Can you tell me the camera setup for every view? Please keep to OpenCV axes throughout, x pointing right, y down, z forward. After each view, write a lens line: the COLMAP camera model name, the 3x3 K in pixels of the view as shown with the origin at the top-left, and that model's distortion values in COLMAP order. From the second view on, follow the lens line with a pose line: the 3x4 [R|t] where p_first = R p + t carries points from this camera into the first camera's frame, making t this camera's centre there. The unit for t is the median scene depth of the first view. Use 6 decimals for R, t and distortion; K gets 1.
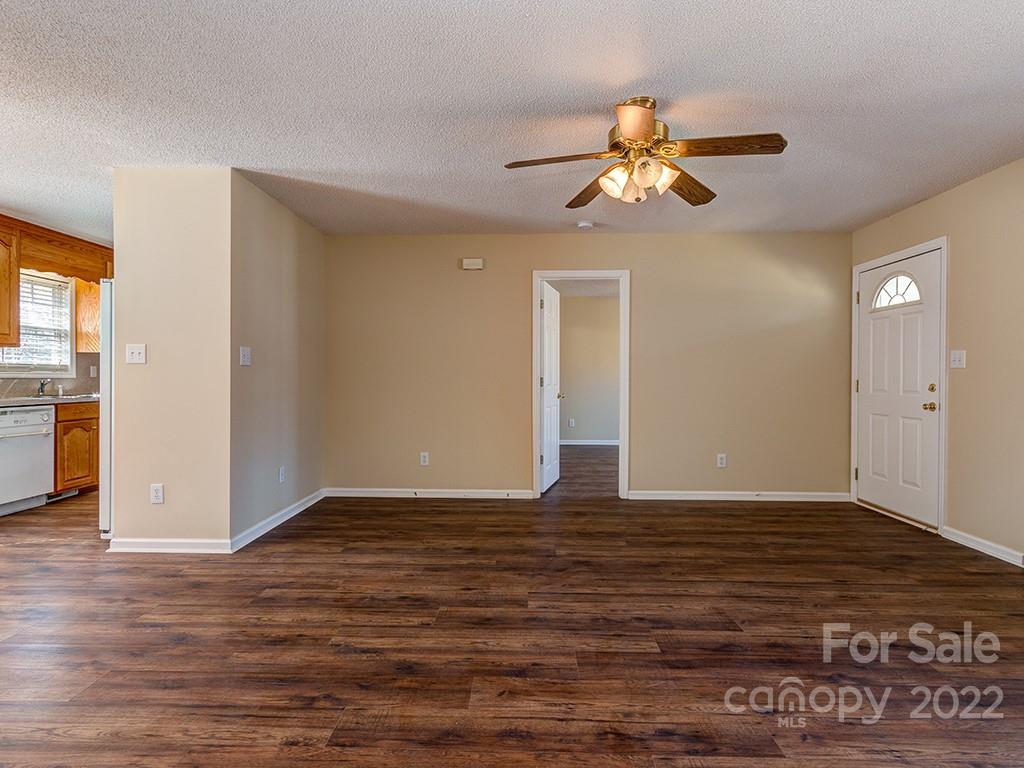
lens RADIAL K [[518.6, 0, 511.7], [0, 518.6, 386.8], [0, 0, 1]] dist [0.006374, 0.000313]
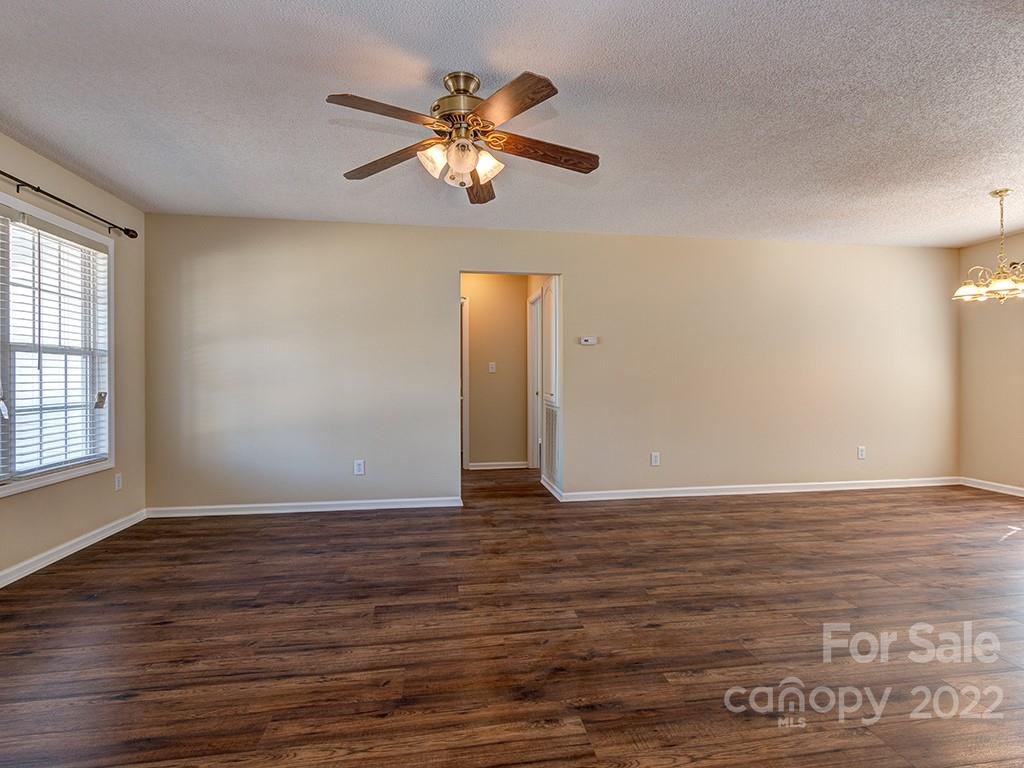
lens RADIAL K [[518.6, 0, 511.7], [0, 518.6, 386.8], [0, 0, 1]] dist [0.006374, 0.000313]
pose [[-0.986373, 0.000625, -0.164521, 0.274191], [-0.004652, 0.999487, 0.031690, -0.028069], [0.164457, 0.032024, -0.985864, 1.711094]]
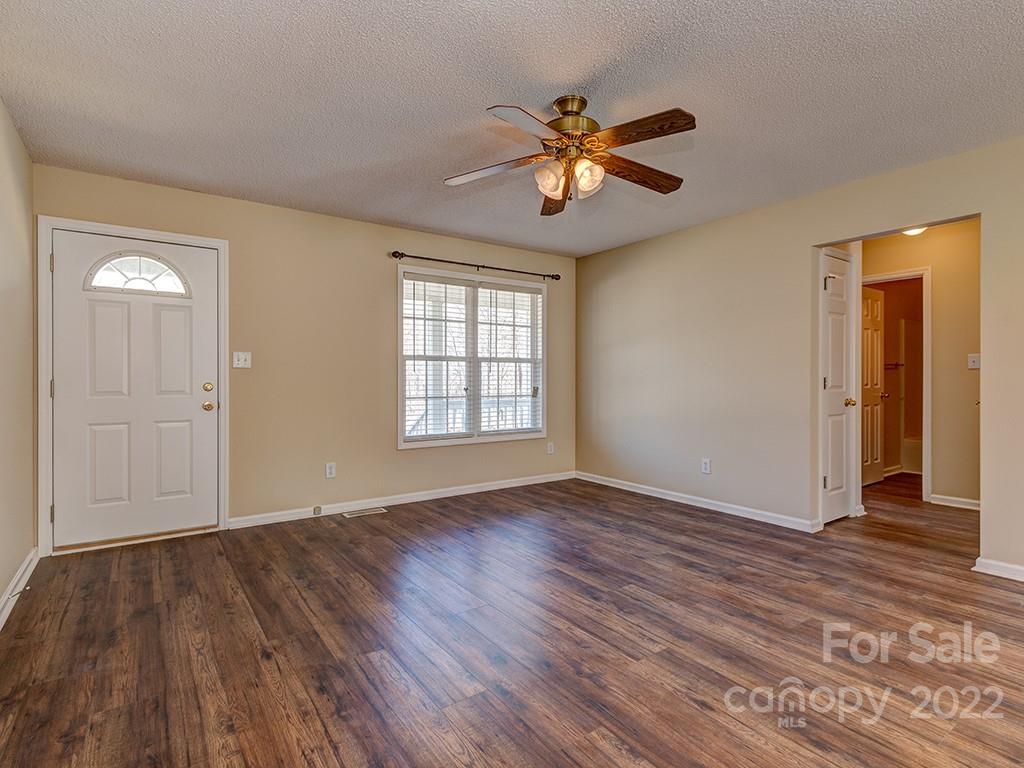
lens RADIAL K [[518.6, 0, 511.7], [0, 518.6, 386.8], [0, 0, 1]] dist [0.006374, 0.000313]
pose [[-0.594468, -0.018442, 0.803908, -0.435888], [0.012659, 0.999398, 0.032287, -0.030122], [-0.804019, 0.029370, -0.593877, 1.497801]]
